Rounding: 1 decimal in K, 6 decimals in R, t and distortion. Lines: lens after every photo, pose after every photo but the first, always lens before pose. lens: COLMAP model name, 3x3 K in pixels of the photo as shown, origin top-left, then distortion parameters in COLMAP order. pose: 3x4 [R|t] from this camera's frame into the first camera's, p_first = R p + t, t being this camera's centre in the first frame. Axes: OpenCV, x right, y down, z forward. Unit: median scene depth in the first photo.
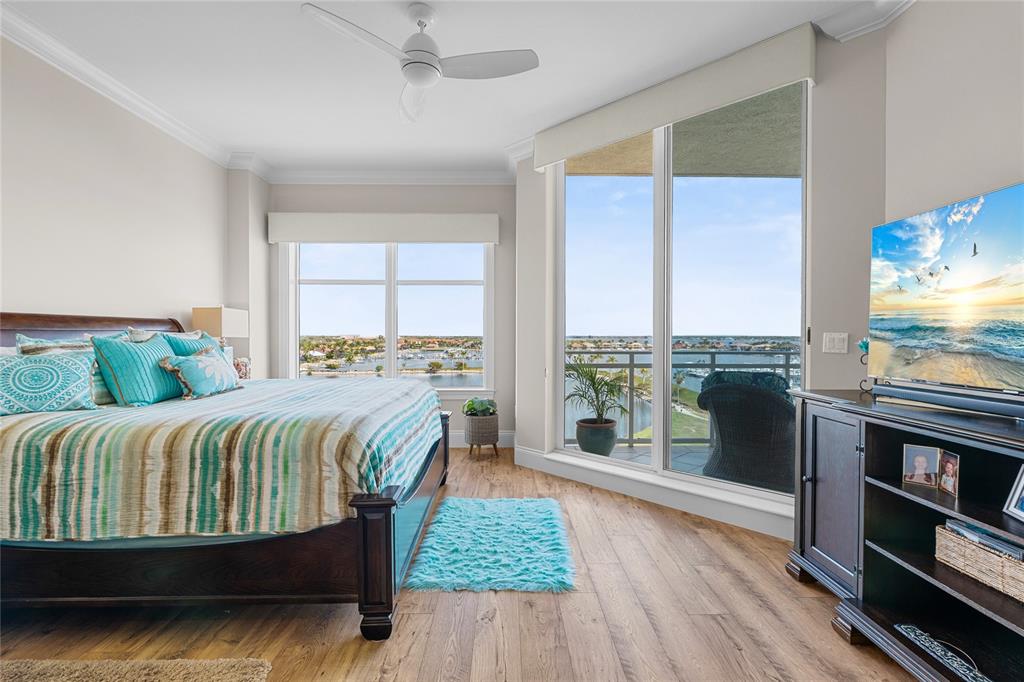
lens RADIAL K [[452.7, 0, 513.0], [0, 452.7, 338.9], [0, 0, 1]] dist [-0.002469, -0.000059]
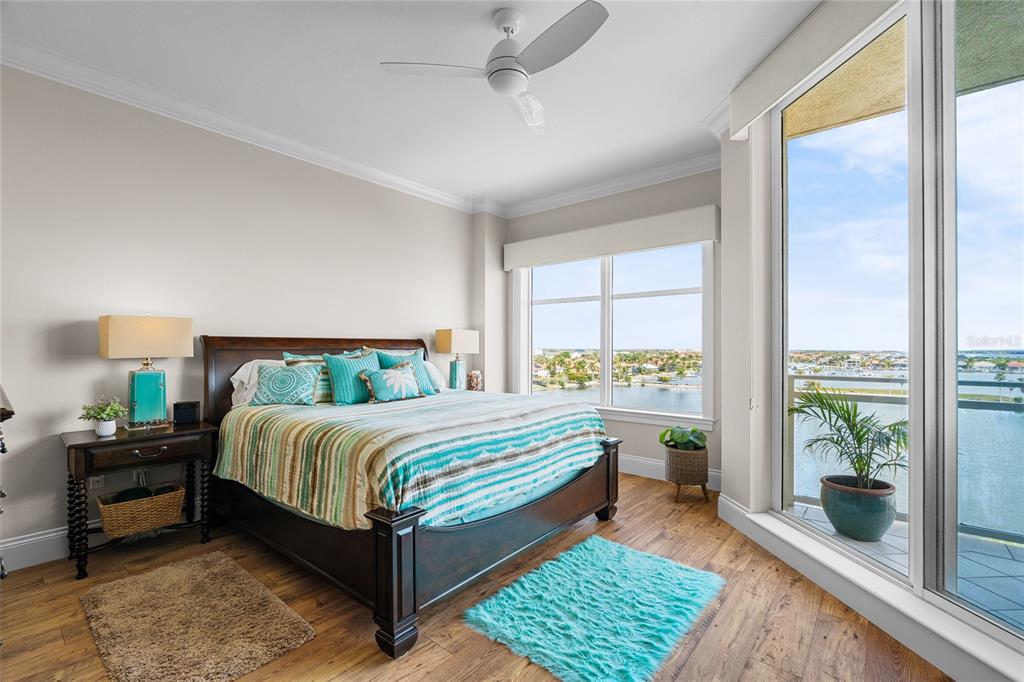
lens RADIAL K [[447.0, 0, 513.3], [0, 447.0, 345.8], [0, 0, 1]] dist [-0.002935, -0.000333]
pose [[0.758807, -0.003301, -0.651307, 0.367154], [-0.006488, 0.999899, -0.012626, -0.013737], [0.651283, 0.013806, 0.758709, 0.263429]]
